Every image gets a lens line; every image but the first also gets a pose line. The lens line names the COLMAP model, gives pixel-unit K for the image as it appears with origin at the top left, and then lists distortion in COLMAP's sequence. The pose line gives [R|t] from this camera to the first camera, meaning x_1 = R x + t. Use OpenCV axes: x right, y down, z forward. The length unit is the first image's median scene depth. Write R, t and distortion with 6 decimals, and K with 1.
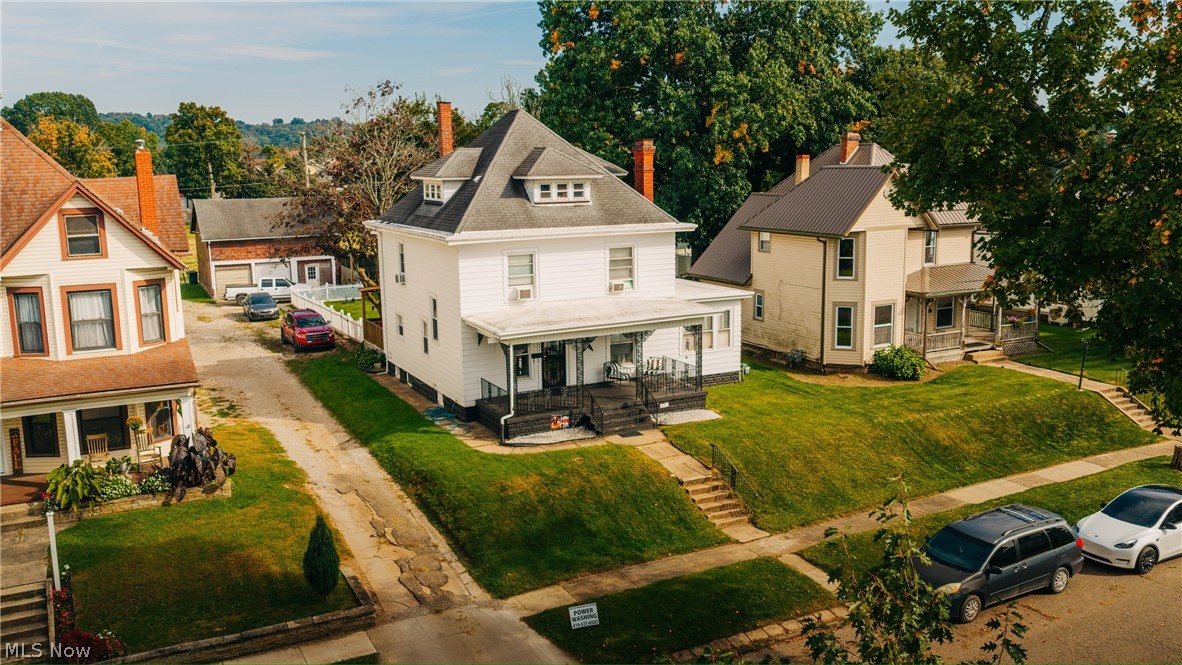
lens RADIAL K [[980.1, 0, 593.8], [0, 980.1, 337.9], [0, 0, 1]] dist [0.007039, -0.001232]
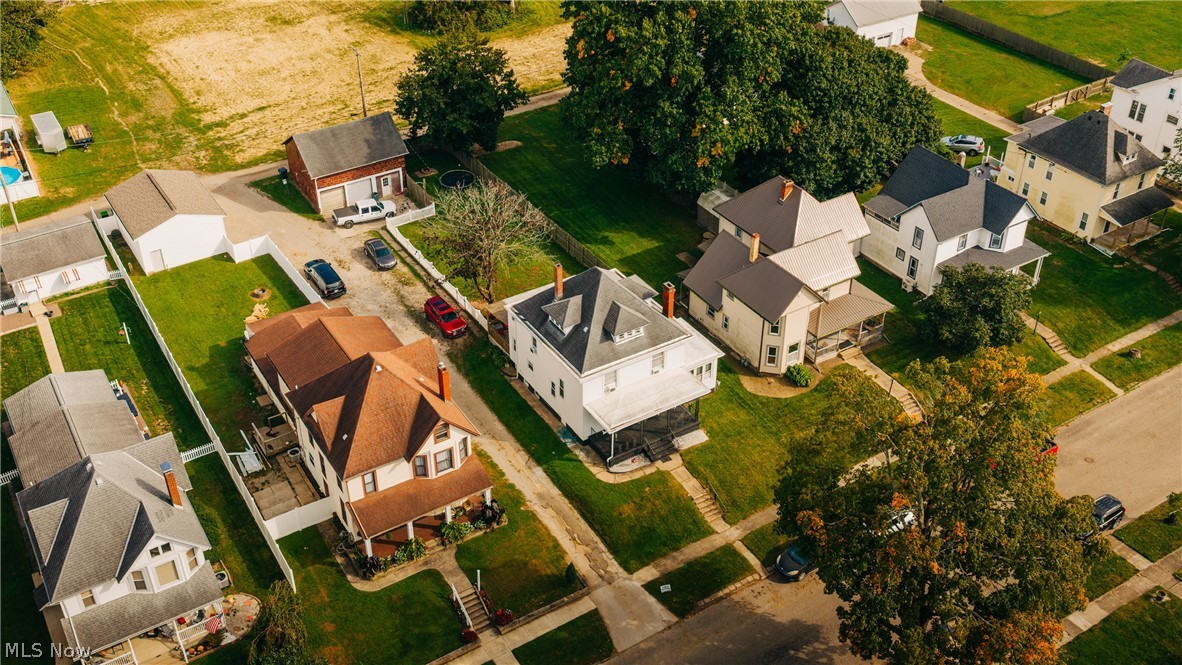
lens RADIAL K [[1176.1, 0, 587.3], [0, 1176.1, 303.8], [0, 0, 1]] dist [0.002569, -0.013031]
pose [[0.996992, -0.033452, 0.069920, -0.274181], [0.002419, 0.915061, 0.403308, -1.131644], [-0.077473, -0.401925, 0.912389, -1.077091]]
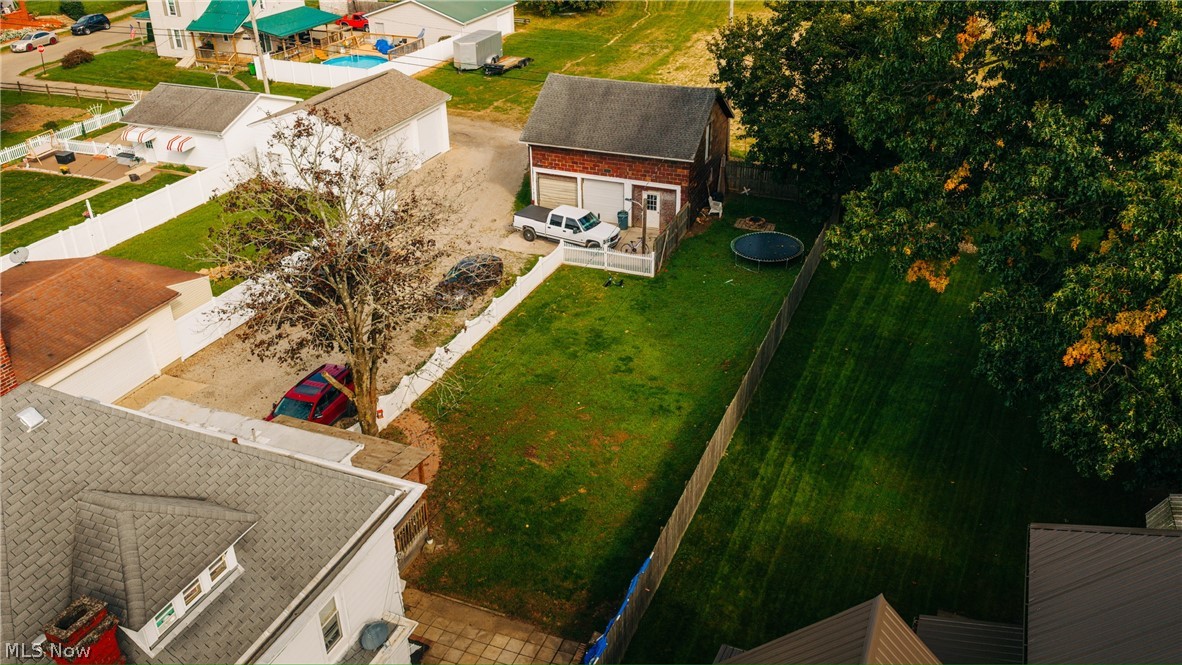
lens RADIAL K [[985.9, 0, 593.0], [0, 985.9, 324.6], [0, 0, 1]] dist [-0.004863, -0.010507]
pose [[0.648769, 0.364619, -0.667945, 0.419674], [-0.136950, 0.919349, 0.368838, -0.505012], [0.748560, -0.147815, 0.646381, 0.987382]]
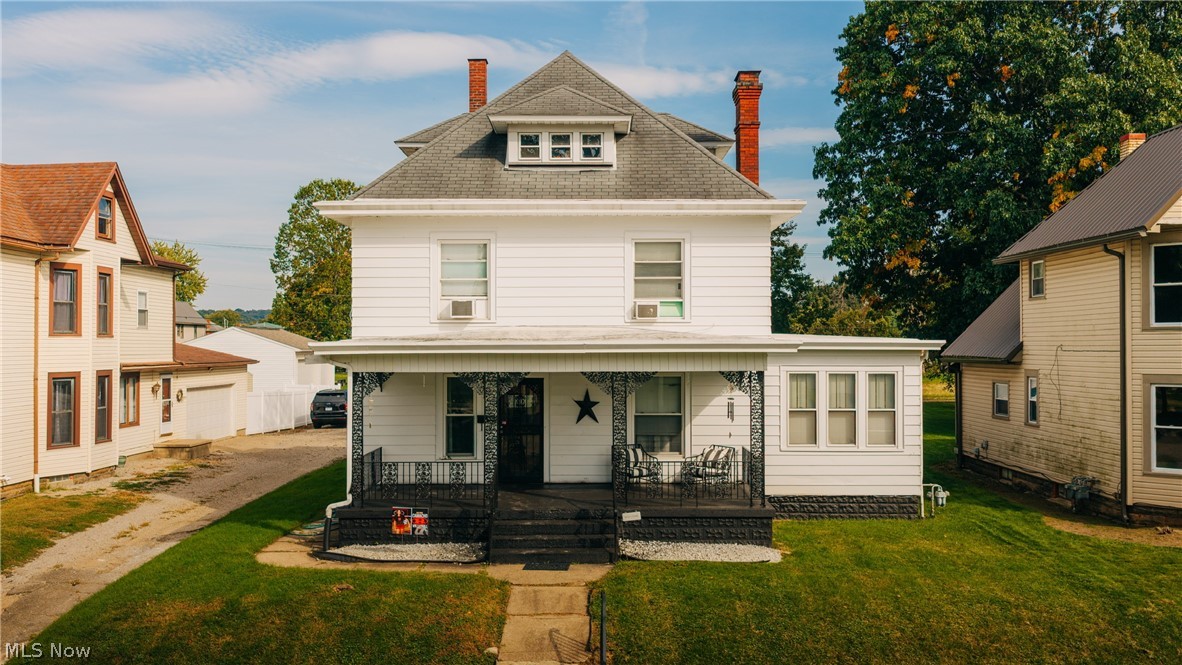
lens RADIAL K [[1011.4, 0, 591.0], [0, 1011.4, 332.5], [0, 0, 1]] dist [0.001128, -0.006901]
pose [[0.886130, 0.008194, -0.463364, 0.266398], [-0.095624, 0.981561, -0.165513, 0.059316], [0.453463, 0.190975, 0.870574, 0.496376]]
